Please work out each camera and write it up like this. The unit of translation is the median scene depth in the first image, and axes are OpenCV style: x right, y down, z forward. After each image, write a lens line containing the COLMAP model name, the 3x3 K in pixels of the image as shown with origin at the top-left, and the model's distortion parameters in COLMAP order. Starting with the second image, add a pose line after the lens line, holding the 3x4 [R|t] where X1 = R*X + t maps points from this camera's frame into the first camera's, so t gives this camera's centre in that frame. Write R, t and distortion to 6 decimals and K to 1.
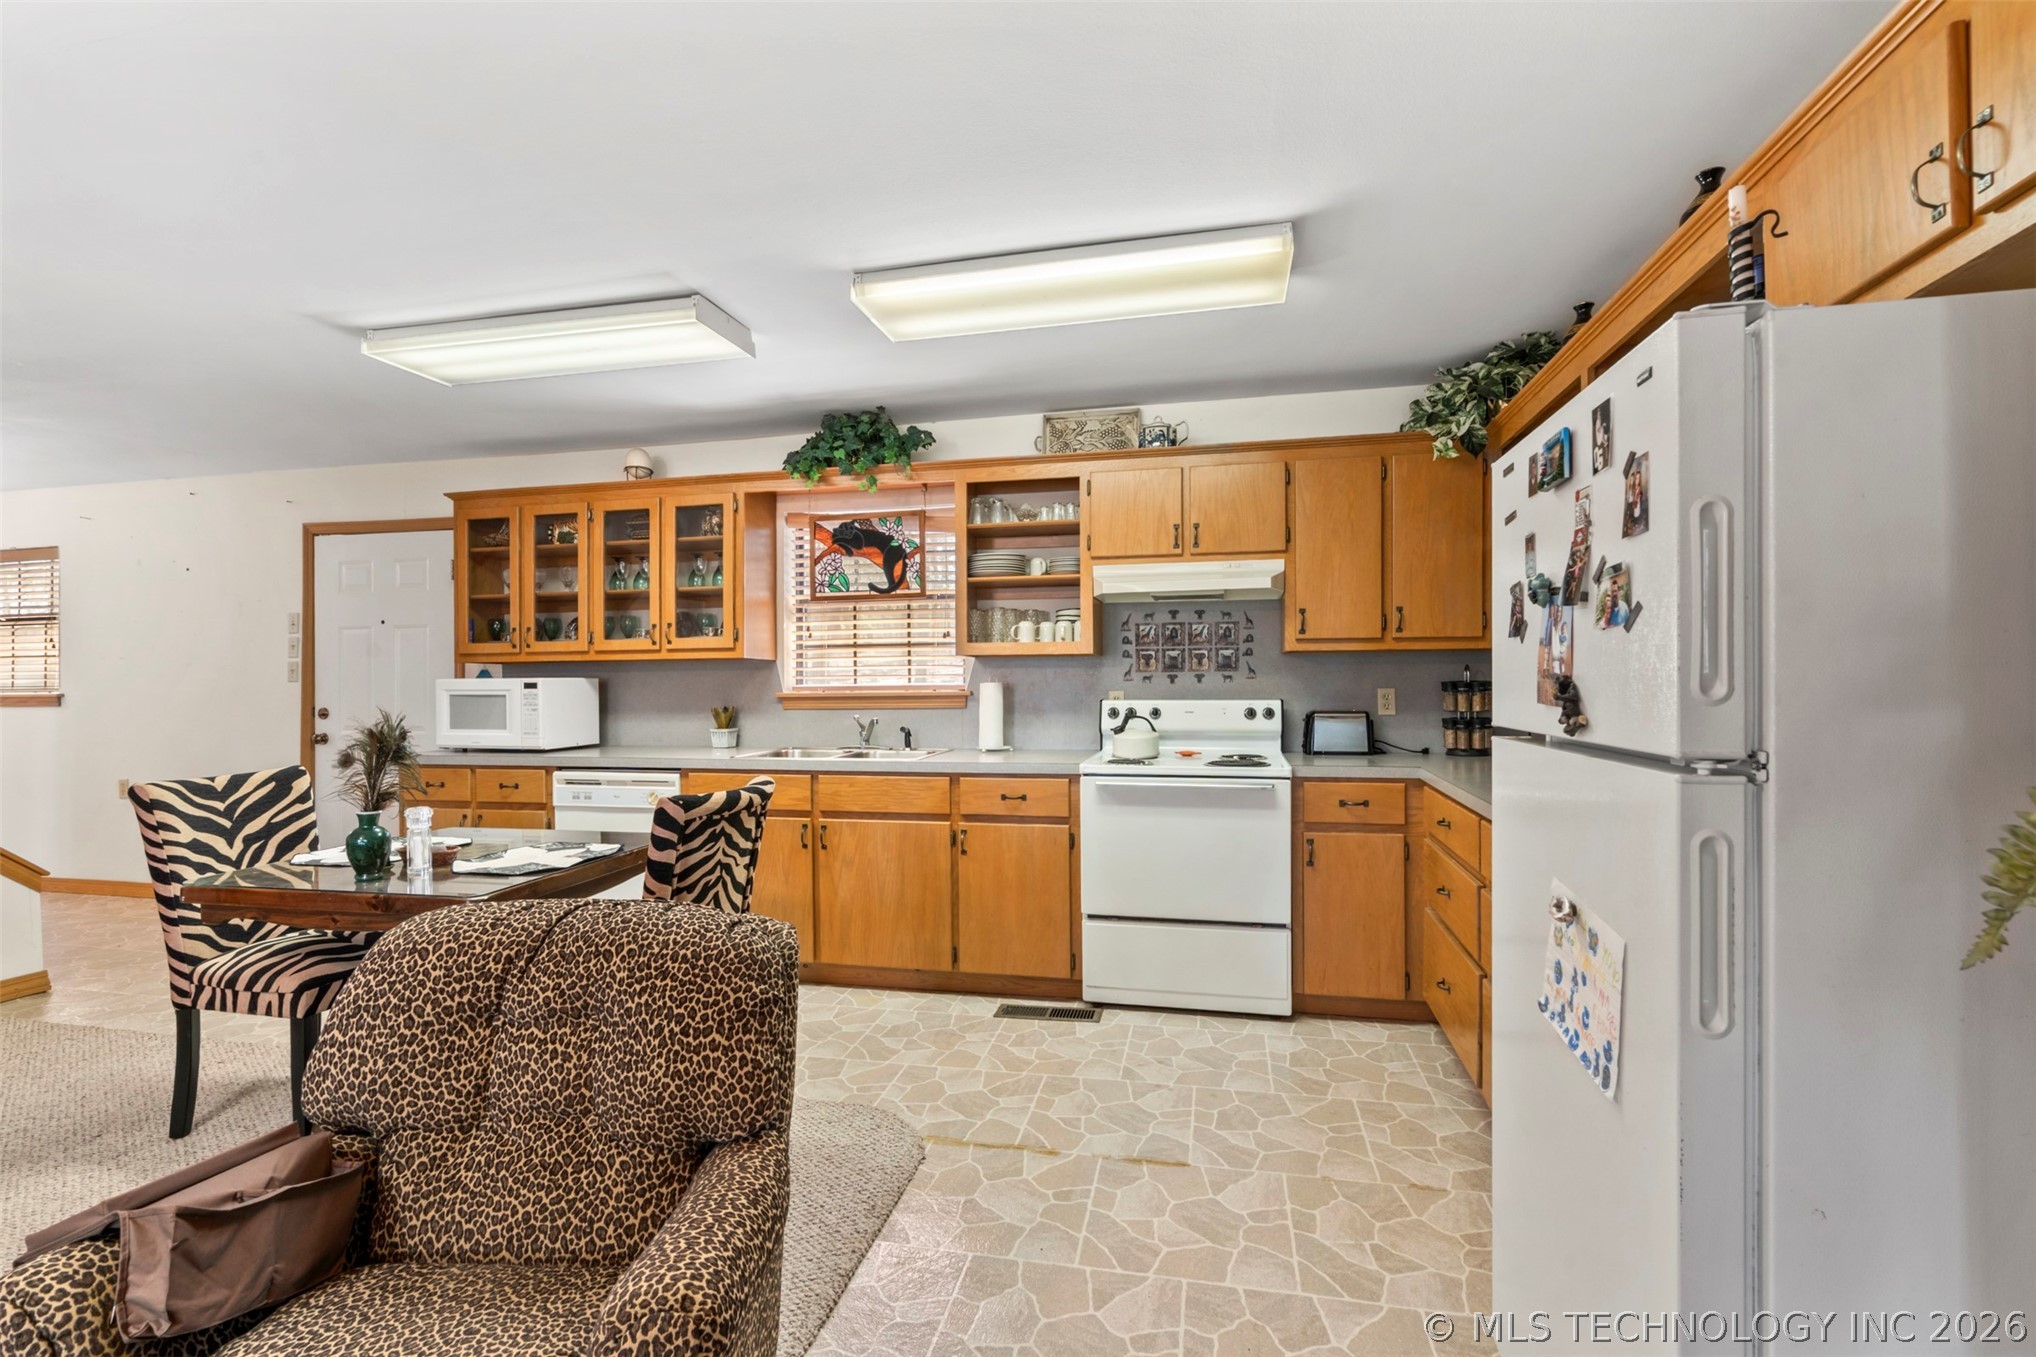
lens RADIAL K [[922.9, 0, 1015.1], [0, 922.9, 694.1], [0, 0, 1]] dist [-0.003171, 0.000764]
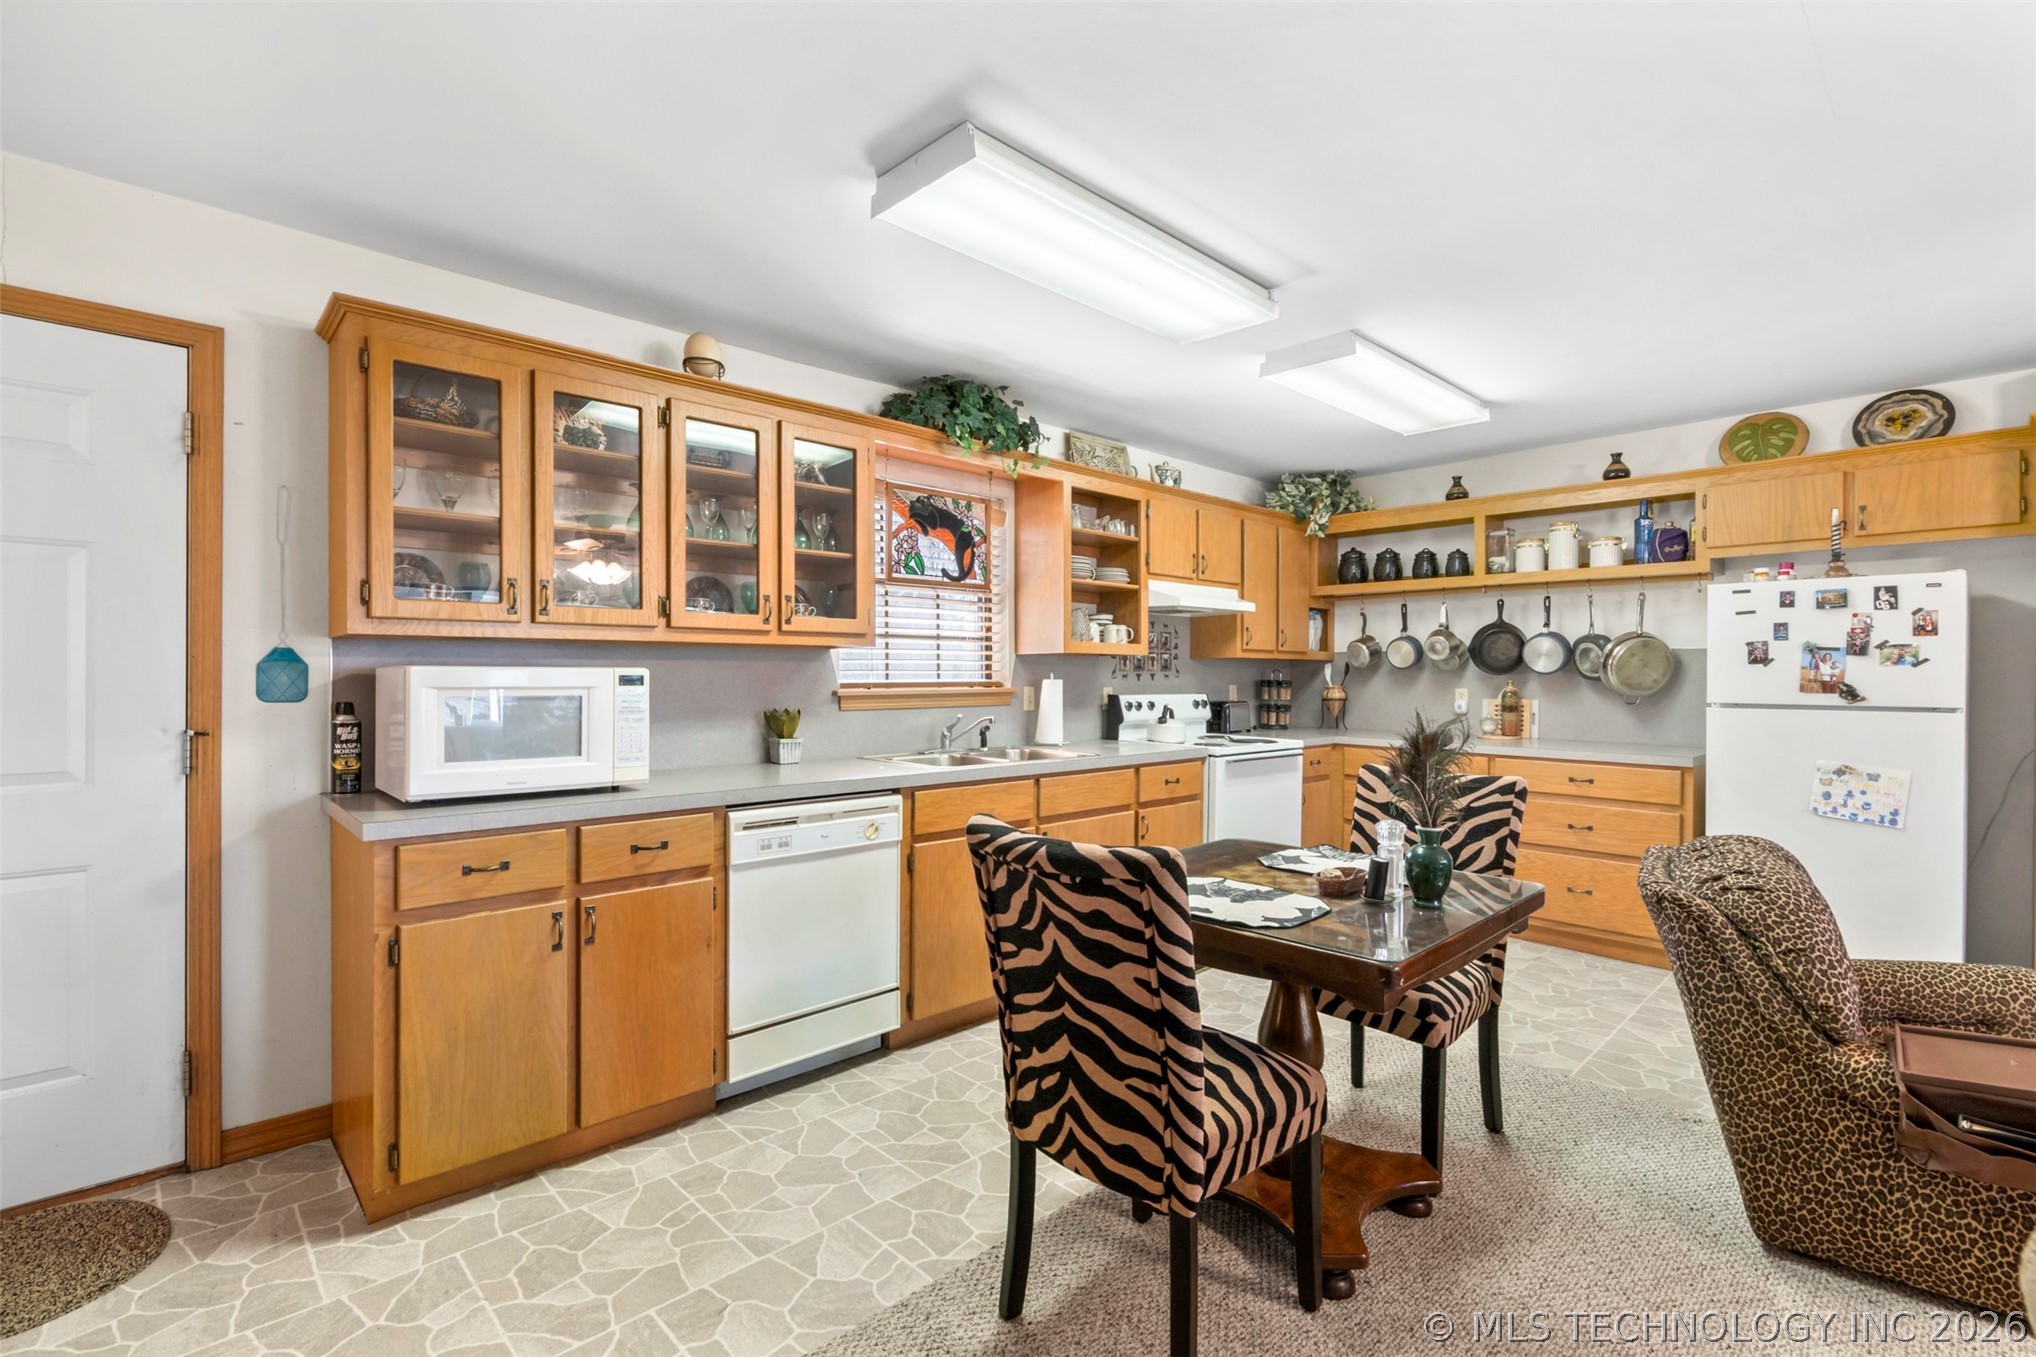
lens RADIAL K [[922.9, 0, 1045.9], [0, 922.9, 677.5], [0, 0, 1]] dist [-0.003171, 0.000764]
pose [[0.555346, 0.006246, 0.831596, -0.868057], [0.005211, 0.999926, -0.010991, -0.003498], [-0.831603, 0.010437, 0.555272, 0.426677]]
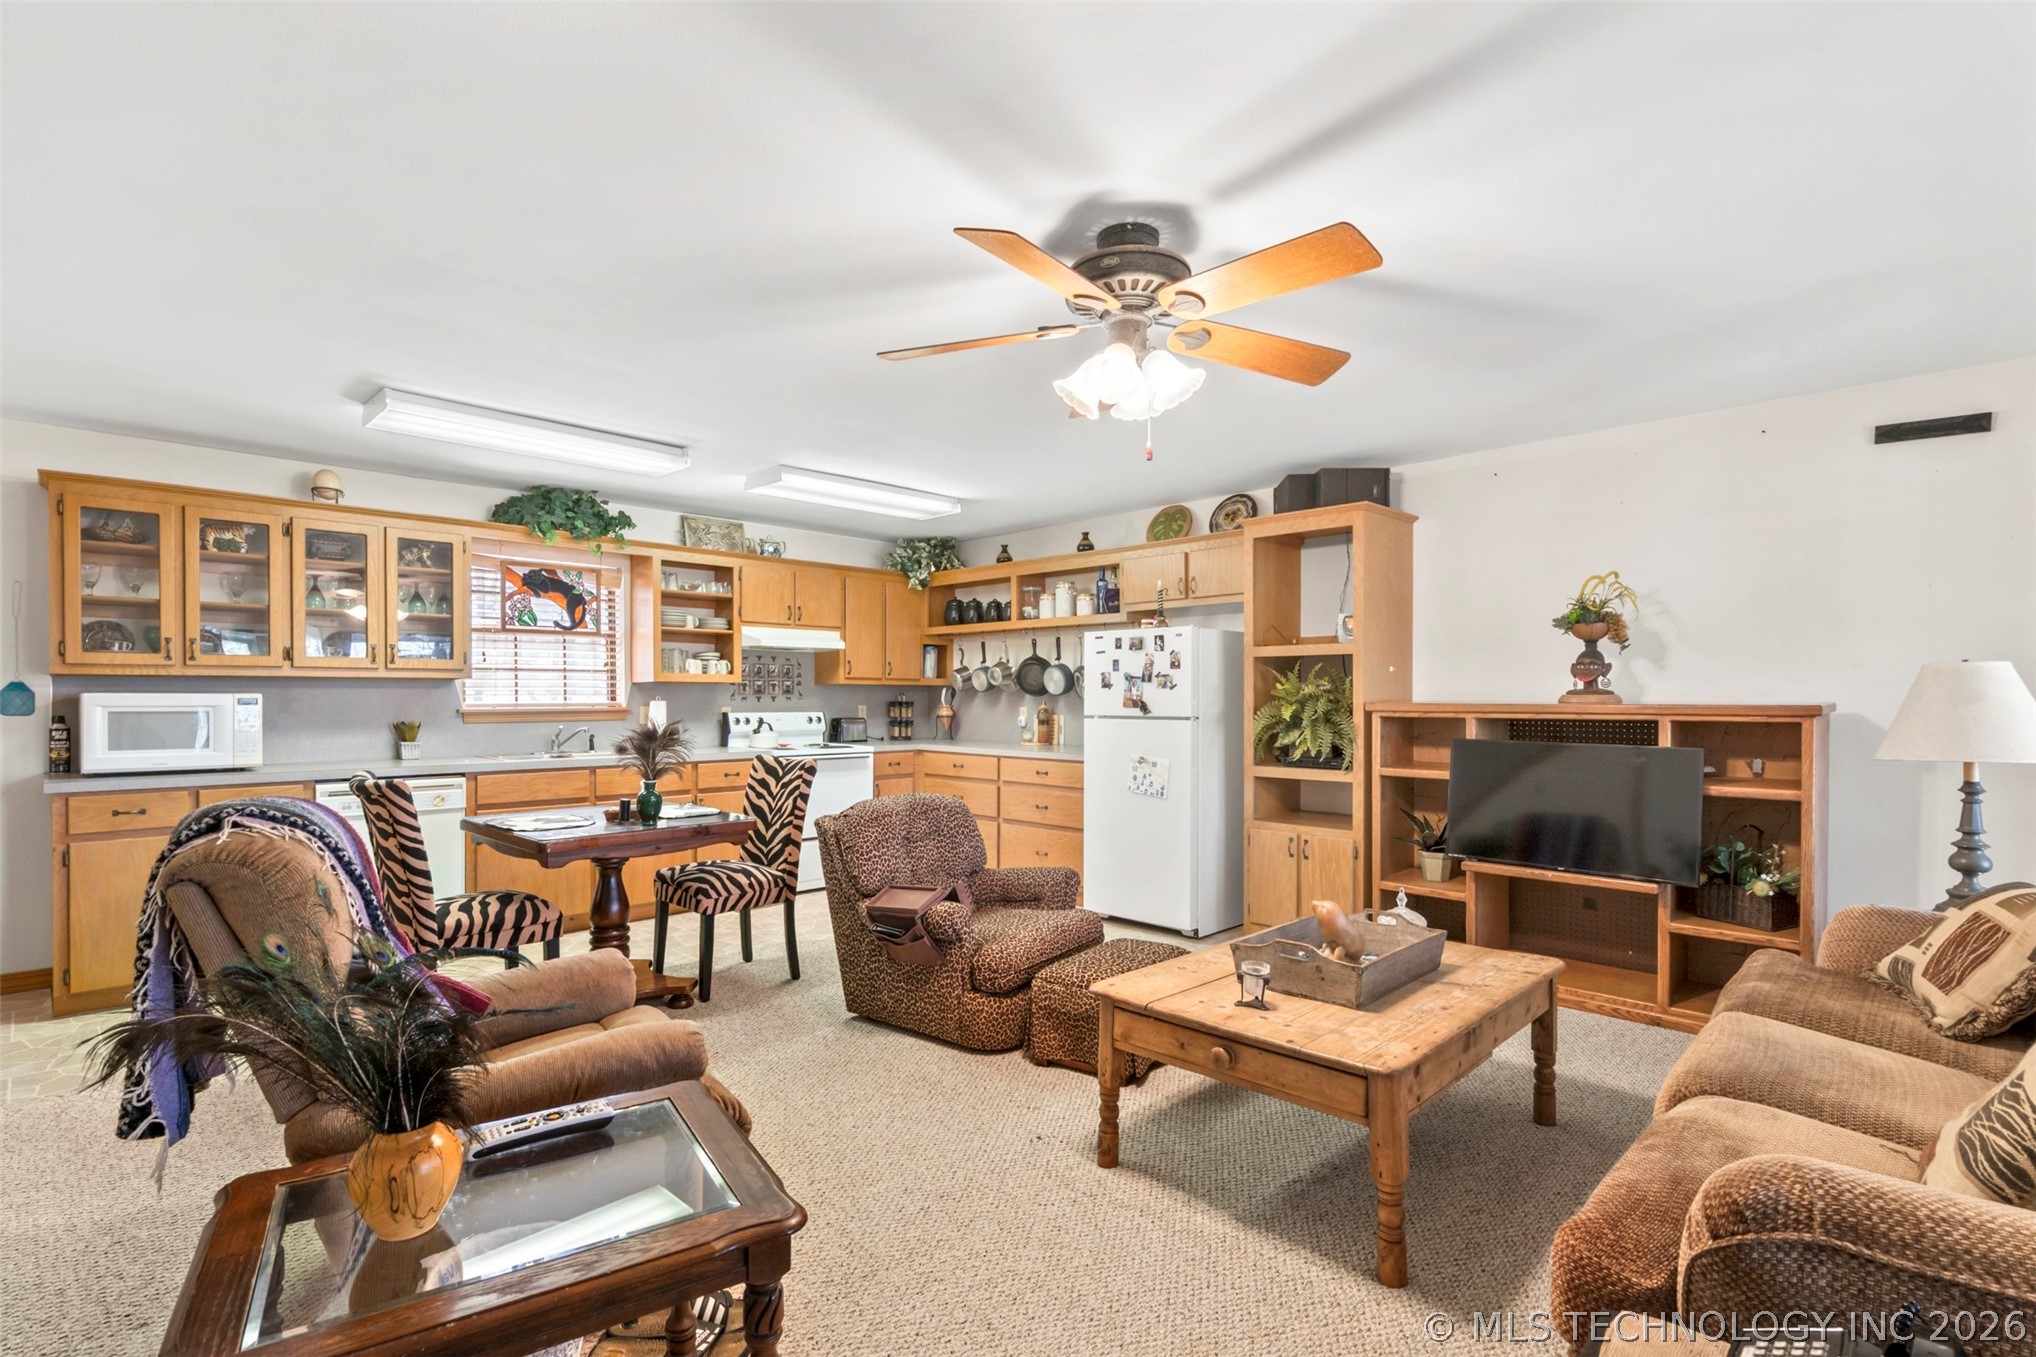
lens RADIAL K [[922.9, 0, 1006.9], [0, 922.9, 704.8], [0, 0, 1]] dist [-0.003171, 0.000764]
pose [[0.532335, 0.001002, 0.846533, -0.907428], [0.009614, 0.999928, -0.007229, 0.008250], [-0.846479, 0.011987, 0.532286, -0.184592]]
